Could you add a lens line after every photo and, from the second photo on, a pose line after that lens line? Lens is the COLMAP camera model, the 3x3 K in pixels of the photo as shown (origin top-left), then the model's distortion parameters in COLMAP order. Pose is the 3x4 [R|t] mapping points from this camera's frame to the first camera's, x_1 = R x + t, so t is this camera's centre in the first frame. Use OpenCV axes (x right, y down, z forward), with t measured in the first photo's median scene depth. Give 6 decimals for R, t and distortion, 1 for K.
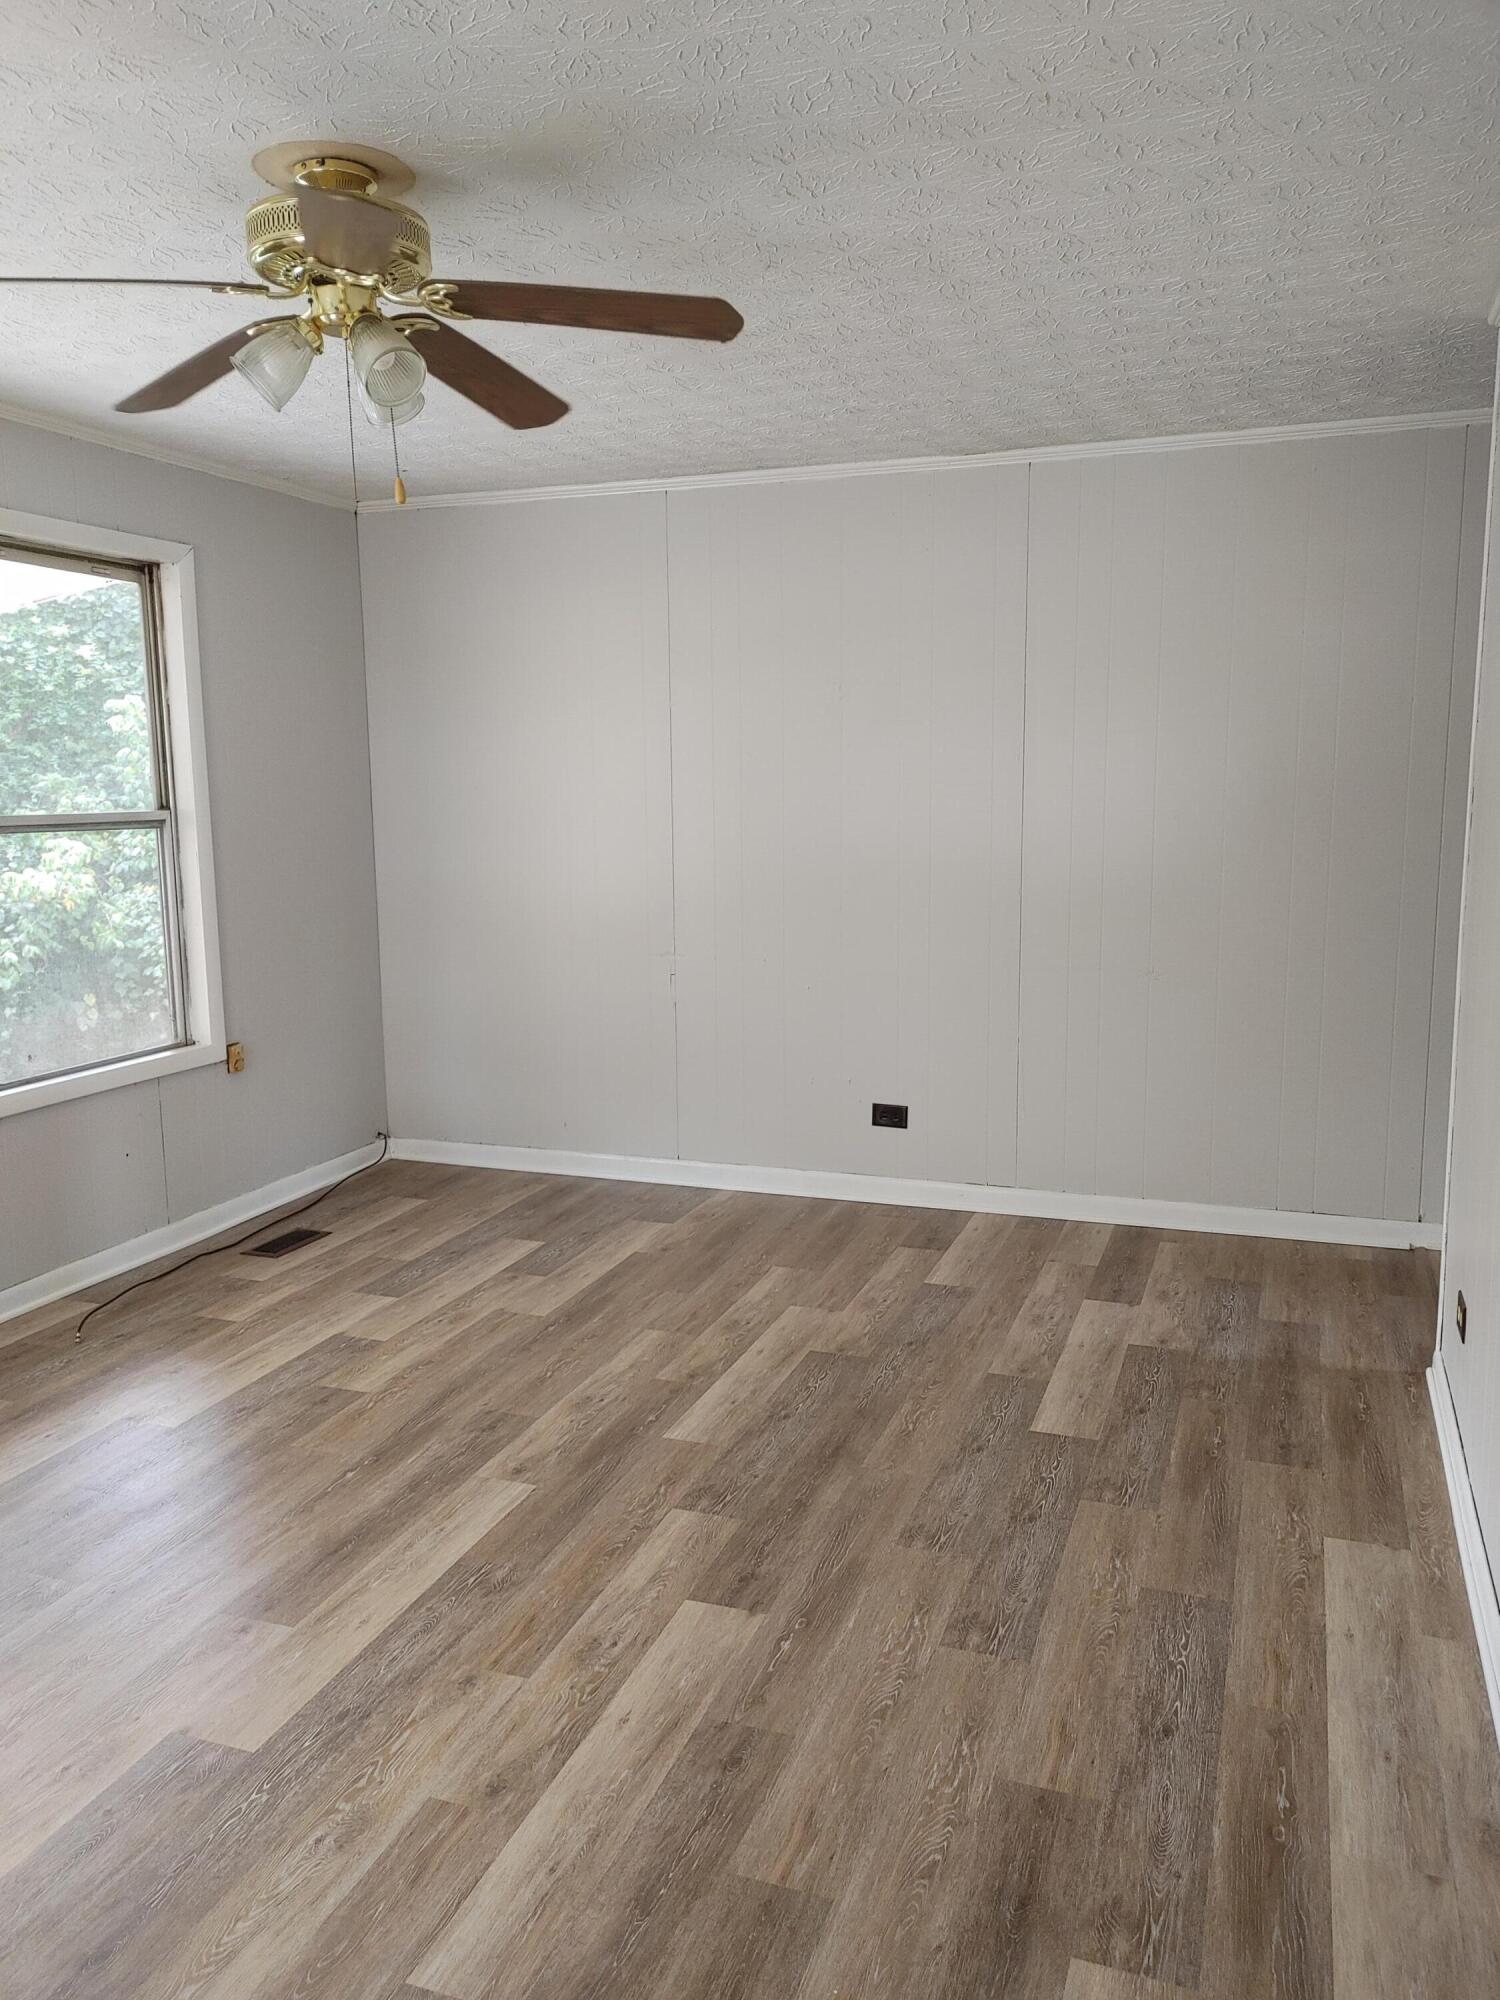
lens RADIAL K [[1523.4, 0, 751.0], [0, 1523.4, 1001.3], [0, 0, 1]] dist [0.054261, -0.037160]
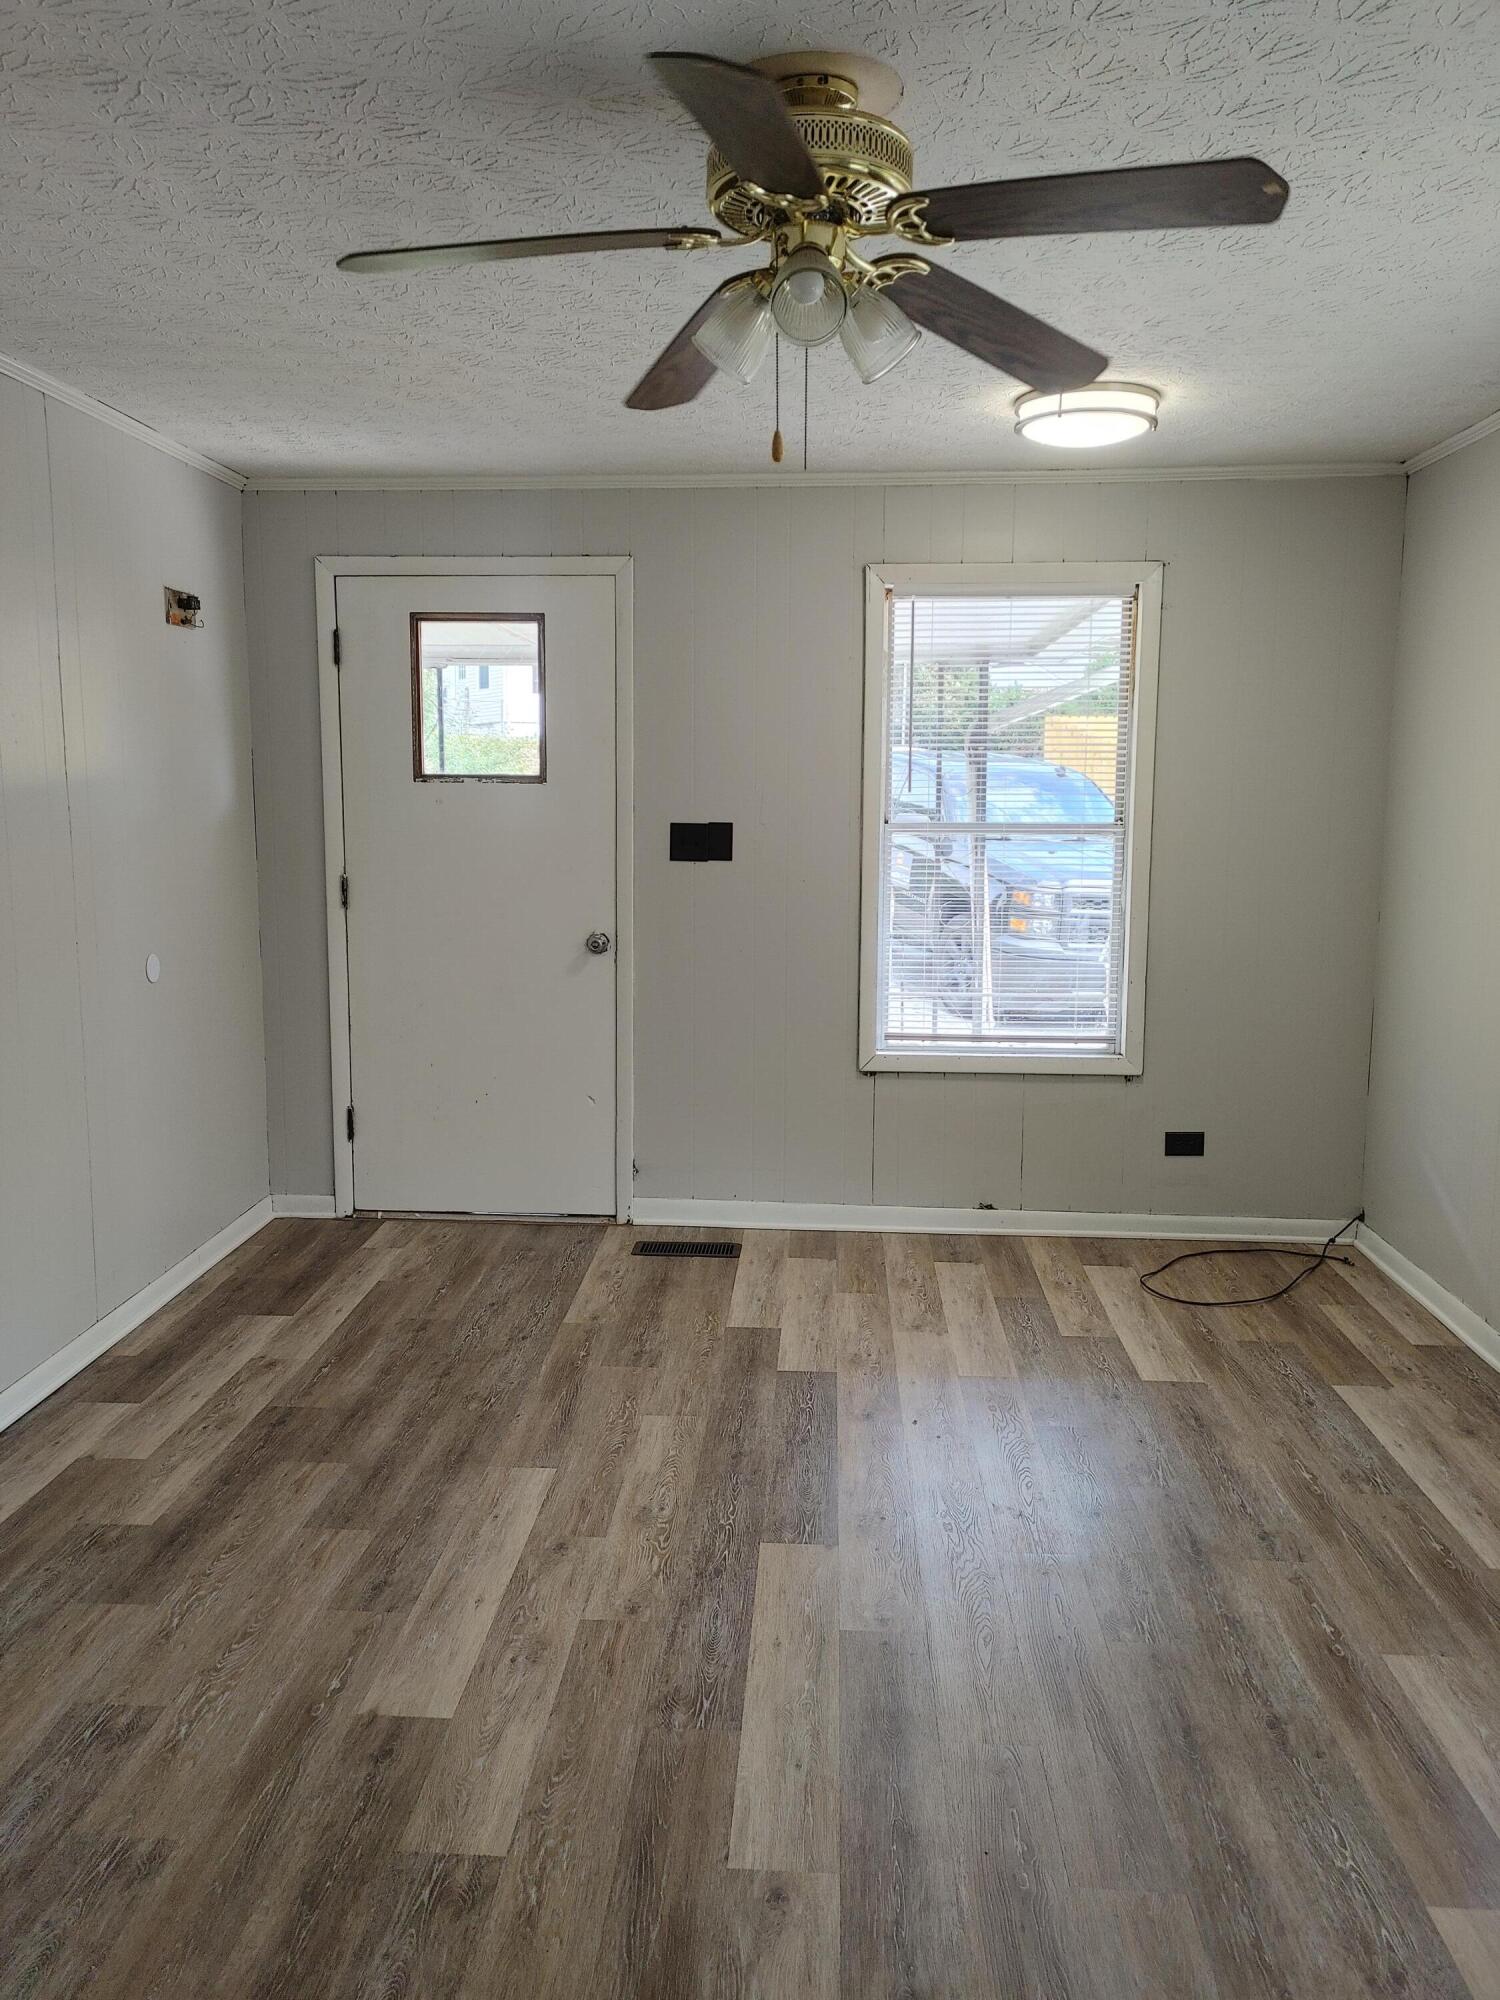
lens RADIAL K [[1523.4, 0, 747.7], [0, 1523.4, 998.7], [0, 0, 1]] dist [0.054261, -0.037160]
pose [[-0.959550, 0.043314, -0.278185, 0.024329], [-0.034278, 0.962770, 0.268139, -0.268429], [0.279443, 0.266828, -0.922342, 1.850155]]
